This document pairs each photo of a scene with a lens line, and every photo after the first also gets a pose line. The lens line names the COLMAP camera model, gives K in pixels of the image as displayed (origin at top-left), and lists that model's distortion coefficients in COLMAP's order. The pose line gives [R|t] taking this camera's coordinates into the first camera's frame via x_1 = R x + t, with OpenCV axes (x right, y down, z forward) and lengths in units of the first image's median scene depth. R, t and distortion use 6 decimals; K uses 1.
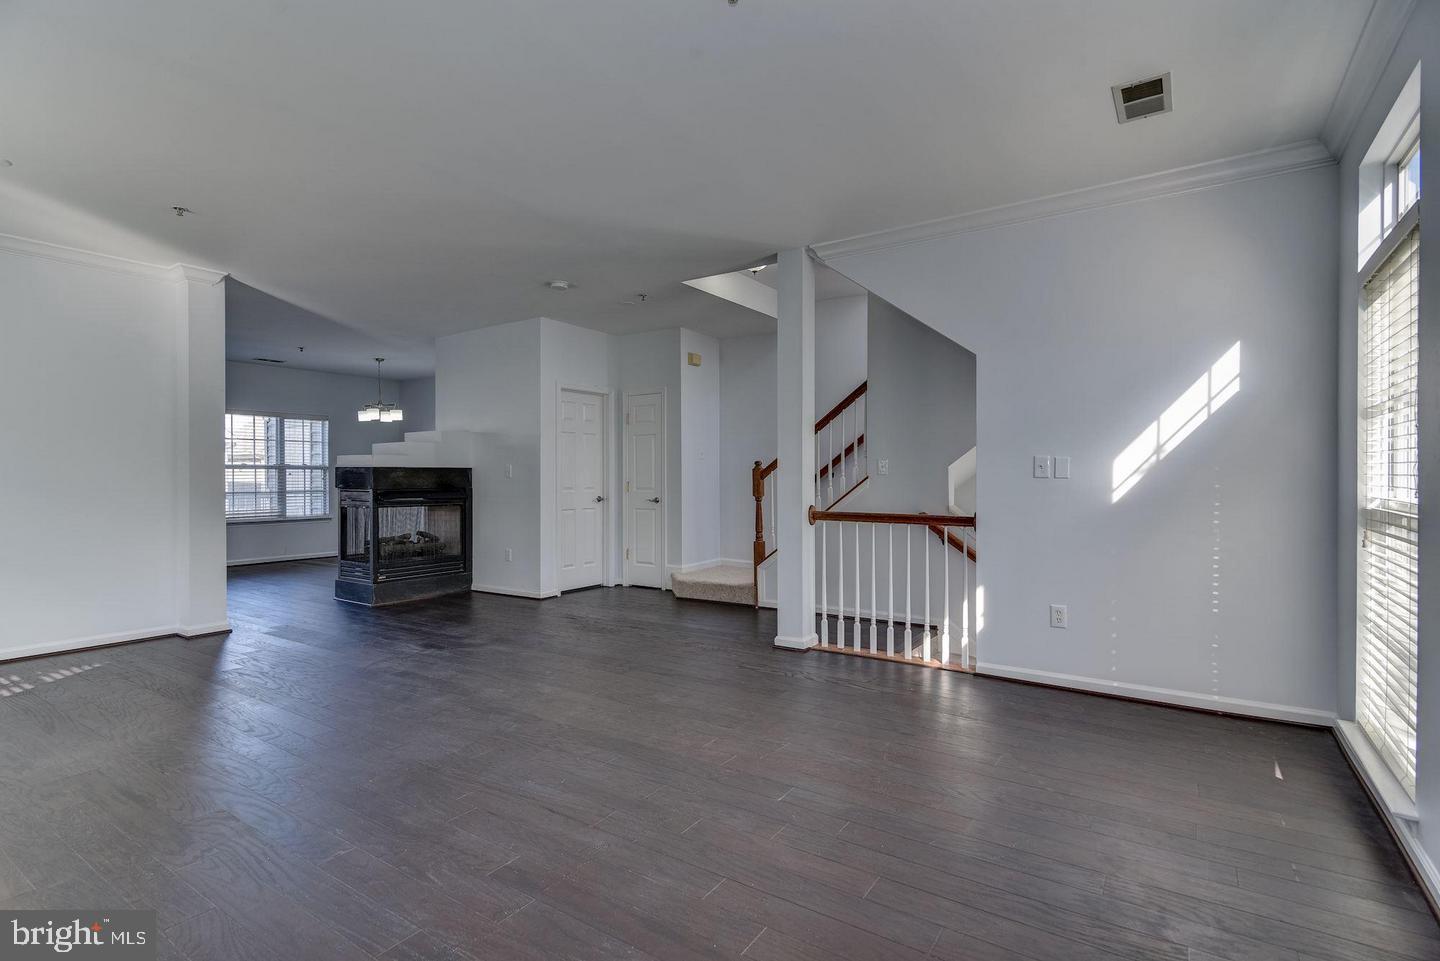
lens RADIAL K [[703.9, 0, 720.0], [0, 703.9, 480.5], [0, 0, 1]] dist [0.001784, 0.000664]
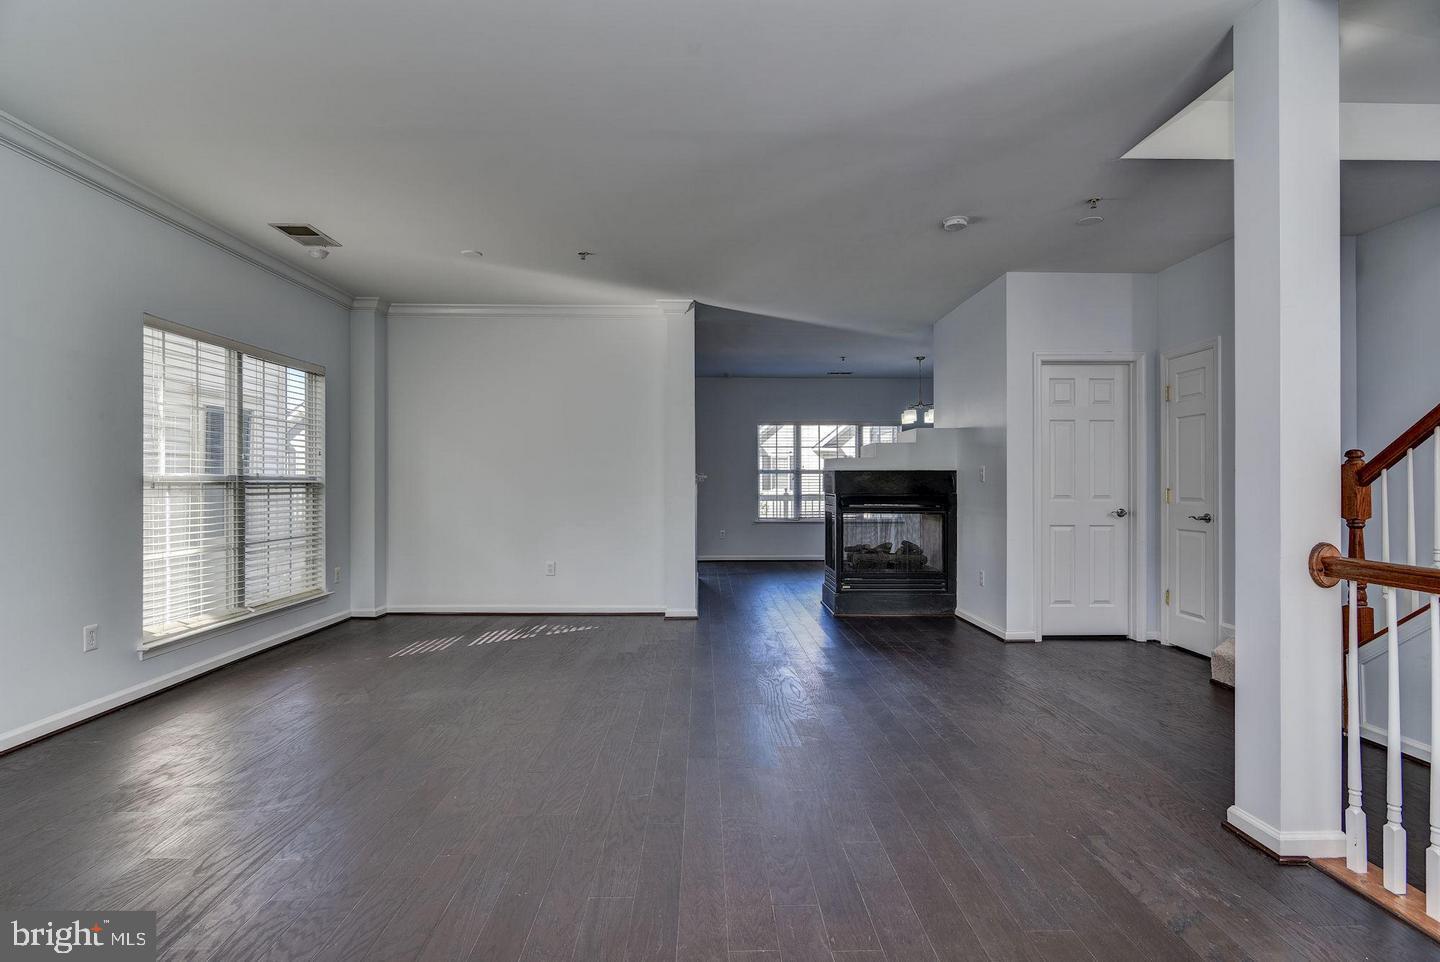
lens RADIAL K [[713.8, 0, 718.9], [0, 713.8, 477.6], [0, 0, 1]] dist [-0.001202, -0.000885]
pose [[0.567080, -0.004149, -0.823652, 0.202214], [-0.005229, 0.999949, -0.008637, -0.000248], [0.823646, 0.009204, 0.567029, 0.297731]]
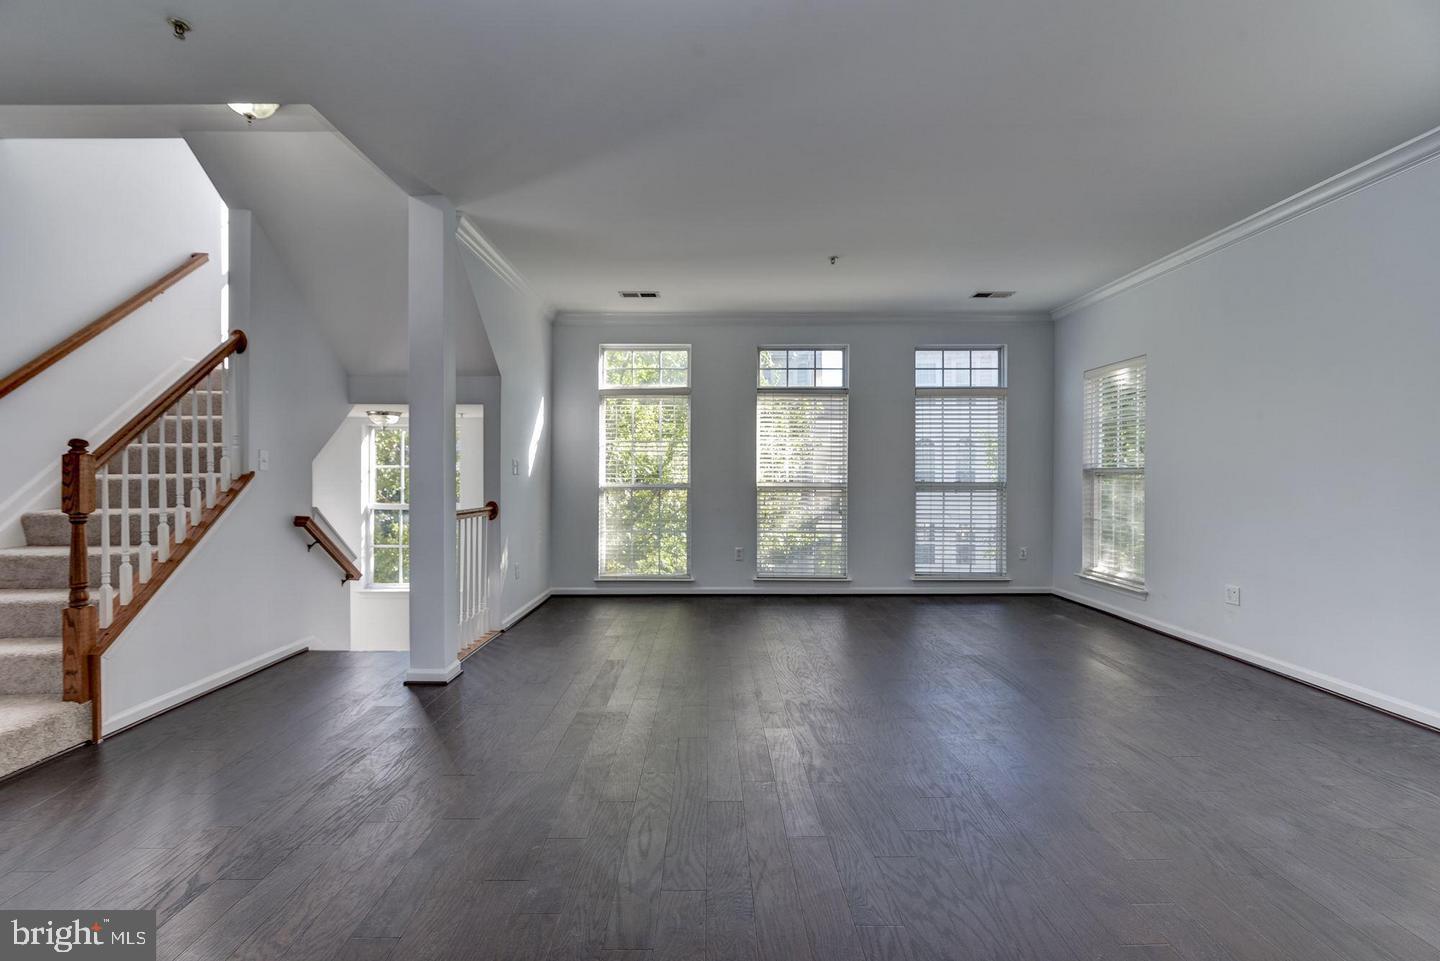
lens RADIAL K [[691.9, 0, 720.0], [0, 691.9, 480.5], [0, 0, 1]] dist [-0.009353, -0.000299]
pose [[-0.562745, -0.004973, 0.826615, -0.527577], [0.004581, 0.999948, 0.009135, -0.001524], [-0.826618, 0.008927, -0.562693, 0.831312]]
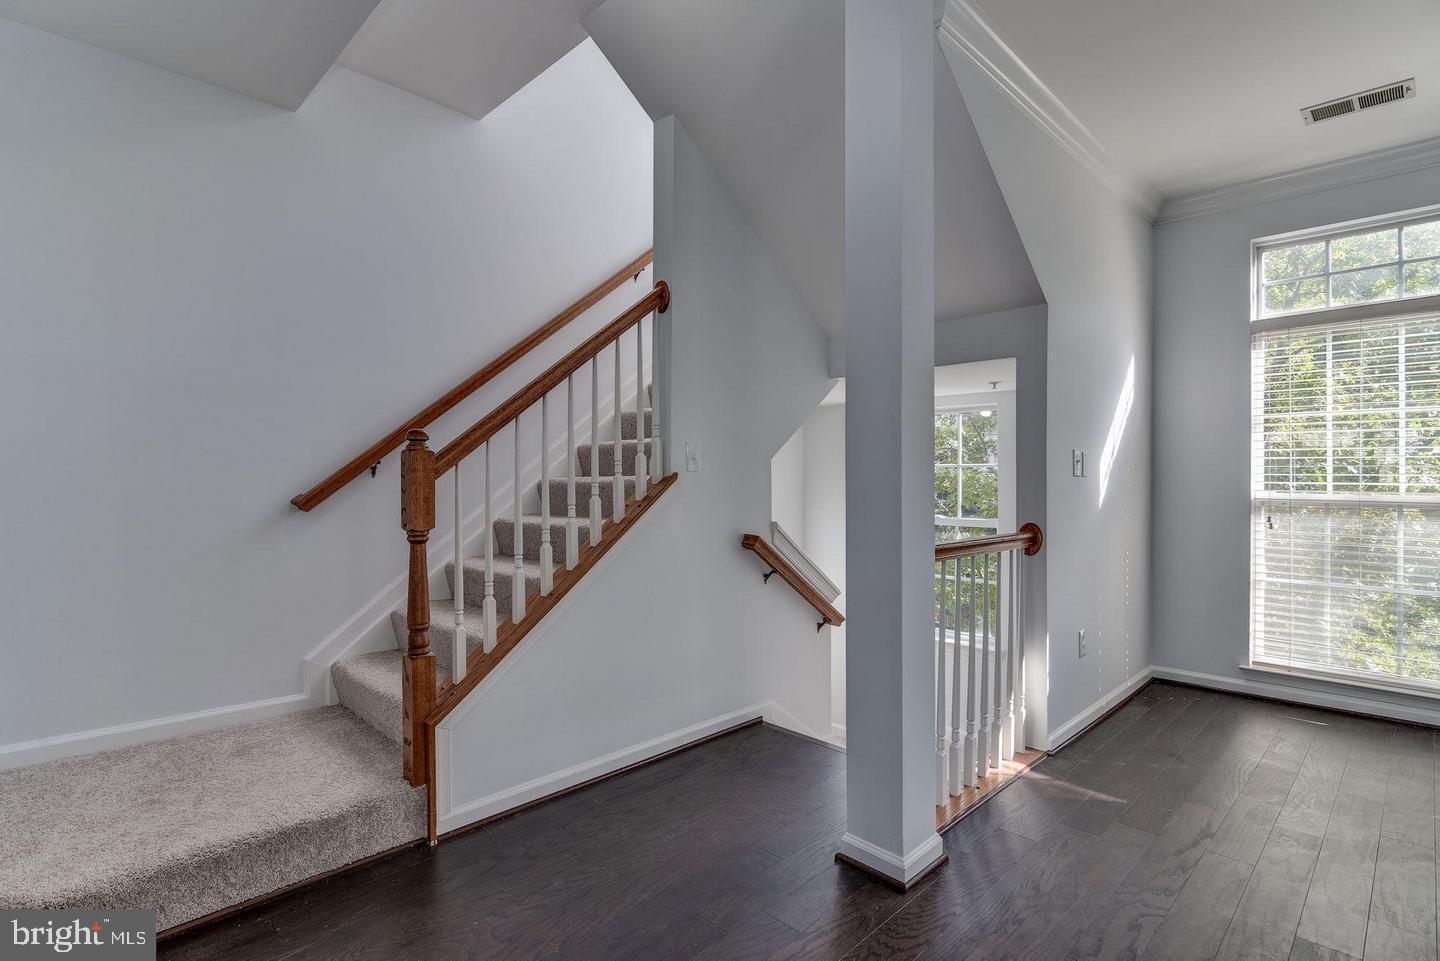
lens RADIAL K [[713.8, 0, 718.9], [0, 713.8, 477.1], [0, 0, 1]] dist [-0.001202, -0.000885]
pose [[0.196907, 0.000299, 0.980422, -0.247459], [0.005275, 0.999985, -0.001364, -0.002364], [-0.980408, 0.005440, 0.196903, 0.718365]]
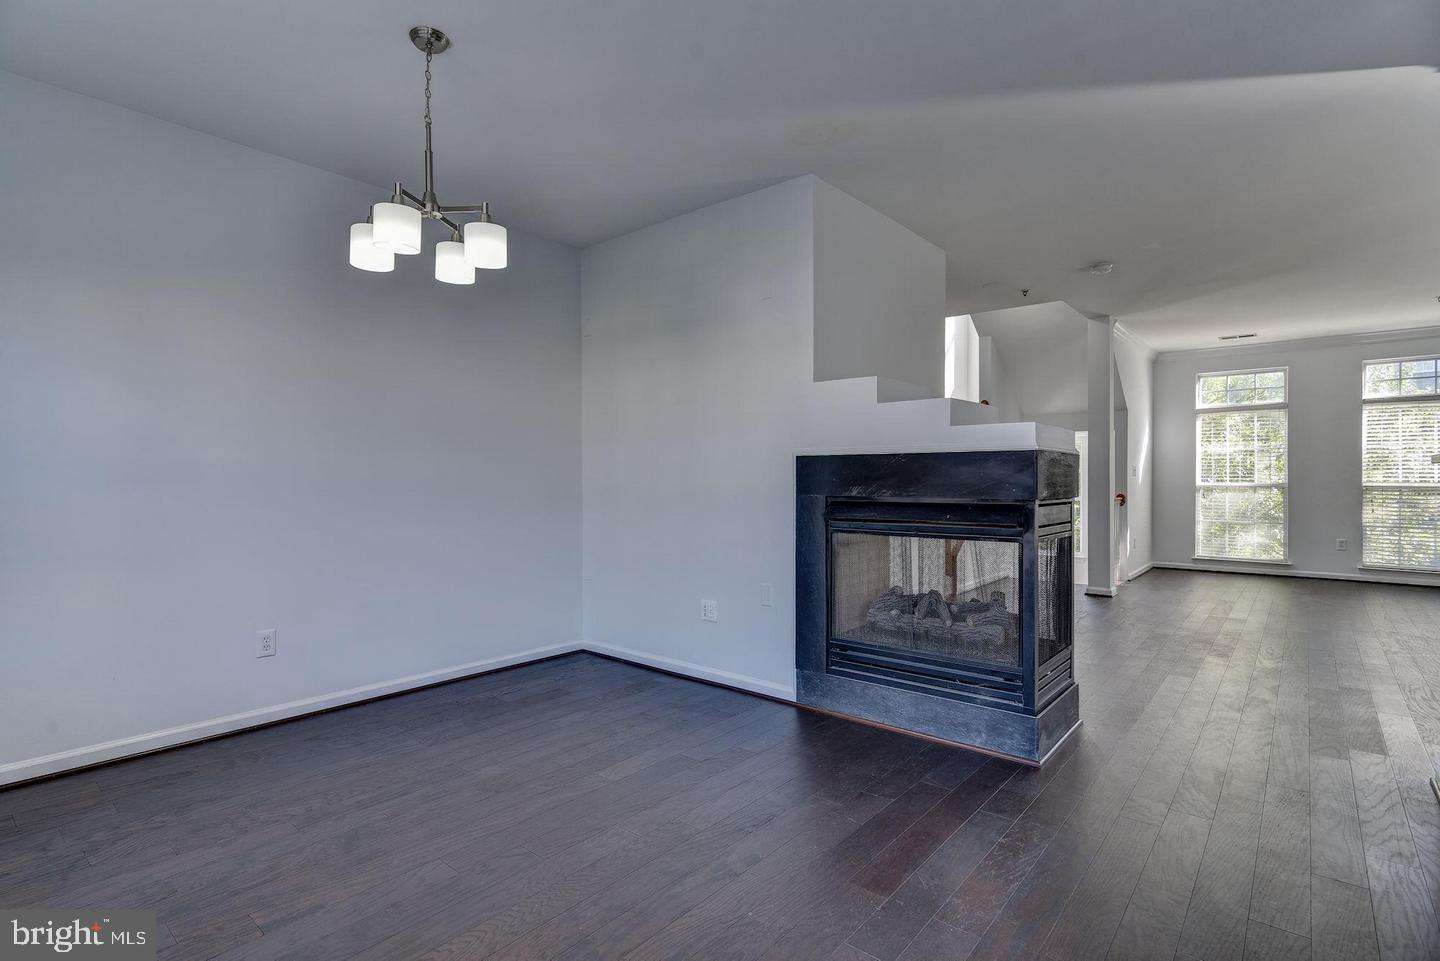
lens RADIAL K [[701.9, 0, 715.8], [0, 701.9, 490.1], [0, 0, 1]] dist [-0.010668, -0.000566]
pose [[0.122293, -0.012724, 0.992412, -0.983152], [0.009196, 0.999889, 0.011687, 0.000619], [-0.992451, 0.007697, 0.122397, 1.130204]]
